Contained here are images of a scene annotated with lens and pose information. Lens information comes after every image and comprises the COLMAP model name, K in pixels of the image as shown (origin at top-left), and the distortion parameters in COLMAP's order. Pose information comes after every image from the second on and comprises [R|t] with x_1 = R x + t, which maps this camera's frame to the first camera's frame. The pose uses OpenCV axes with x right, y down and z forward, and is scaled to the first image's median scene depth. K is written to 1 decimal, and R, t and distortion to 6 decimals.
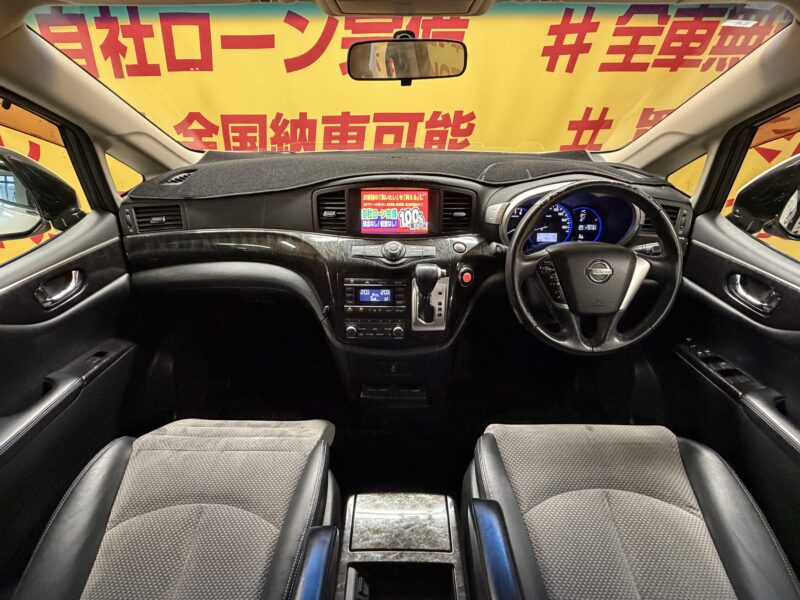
lens RADIAL K [[388.9, 0, 400.0], [0, 388.9, 300.0], [0, 0, 1]] dist [-0.002323, 0.000620]
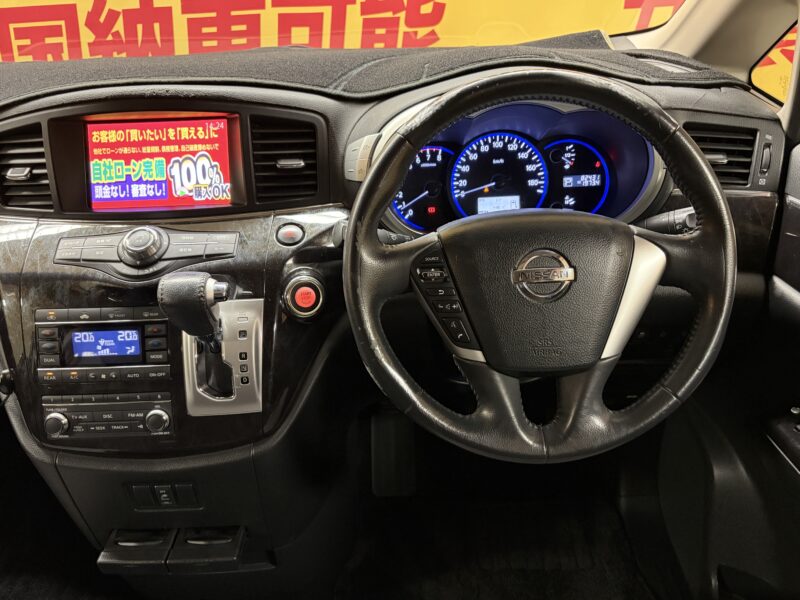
lens RADIAL K [[678.9, 0, 400.0], [0, 678.9, 300.0], [0, 0, 1]] dist [0.005578, 0.002922]
pose [[0.999183, -0.039955, -0.006066, 0.278113], [0.039681, 0.998411, -0.040013, -0.016266], [0.007655, 0.039739, 0.999181, 0.177928]]
